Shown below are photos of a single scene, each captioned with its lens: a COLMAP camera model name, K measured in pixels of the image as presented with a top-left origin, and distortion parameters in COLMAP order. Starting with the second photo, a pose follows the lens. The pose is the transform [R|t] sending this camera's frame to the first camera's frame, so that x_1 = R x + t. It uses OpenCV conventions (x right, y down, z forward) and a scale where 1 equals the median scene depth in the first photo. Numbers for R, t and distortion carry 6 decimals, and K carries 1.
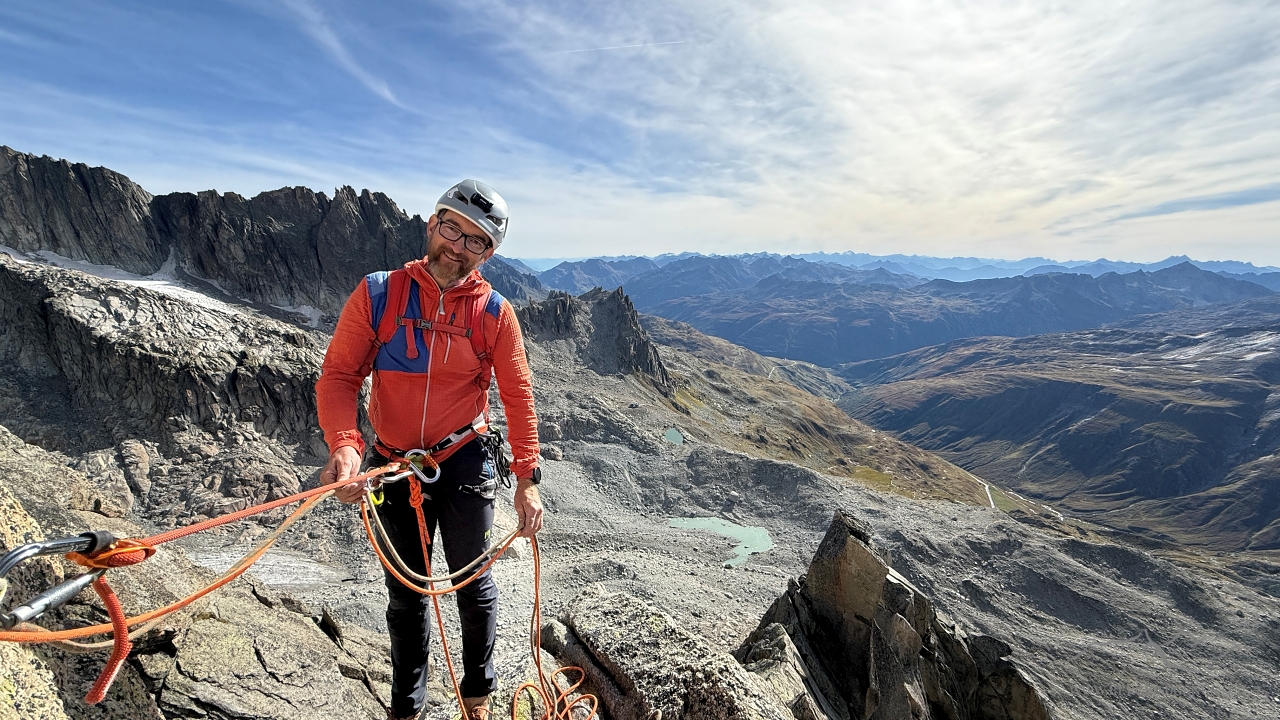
lens RADIAL K [[507.8, 0, 636.6], [0, 507.8, 359.8], [0, 0, 1]] dist [-0.000472, -0.000393]
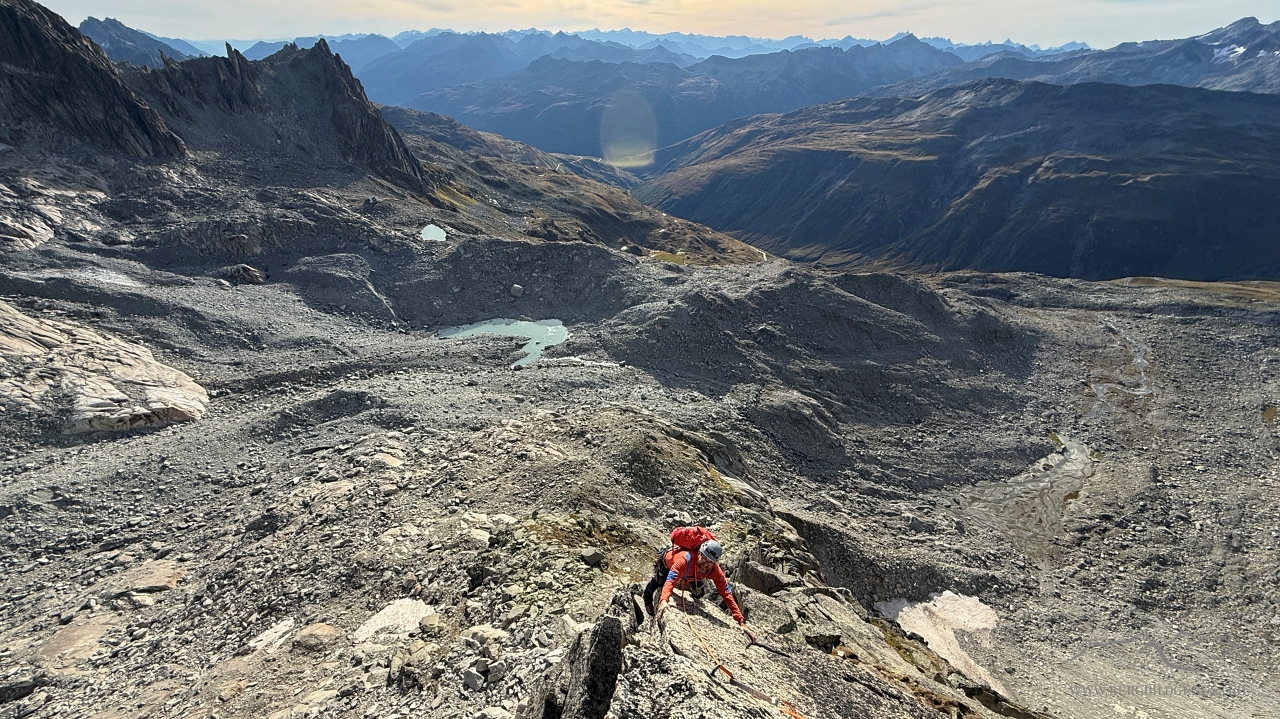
lens RADIAL K [[507.8, 0, 636.6], [0, 507.8, 359.3], [0, 0, 1]] dist [-0.000472, -0.000393]
pose [[0.919473, -0.204736, 0.335638, 0.043791], [0.082624, 0.935269, 0.344159, 0.066188], [-0.384373, -0.288713, 0.876871, 0.108738]]
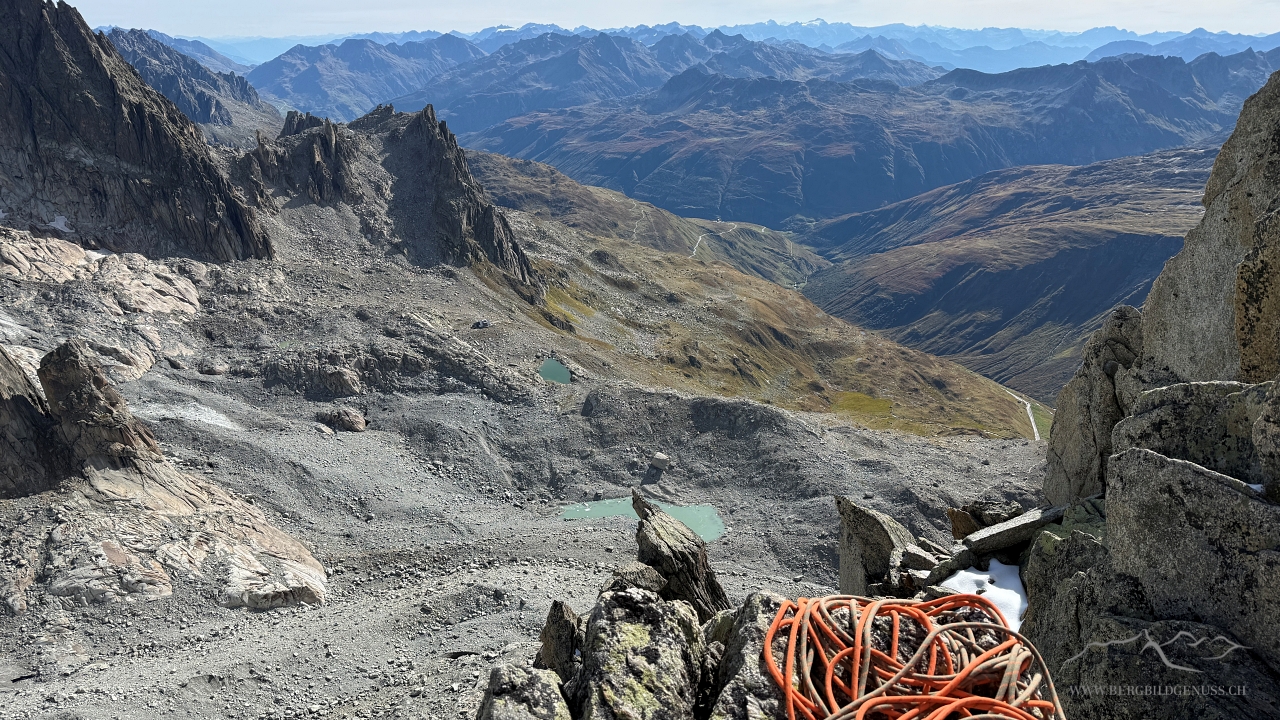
lens RADIAL K [[894.1, 0, 633.6], [0, 894.1, 359.9], [0, 0, 1]] dist [0.184832, -0.372419]
pose [[0.978762, -0.079483, 0.188961, -0.025090], [0.049811, 0.986360, 0.156887, -0.017670], [-0.198854, -0.144142, 0.969371, -0.030014]]
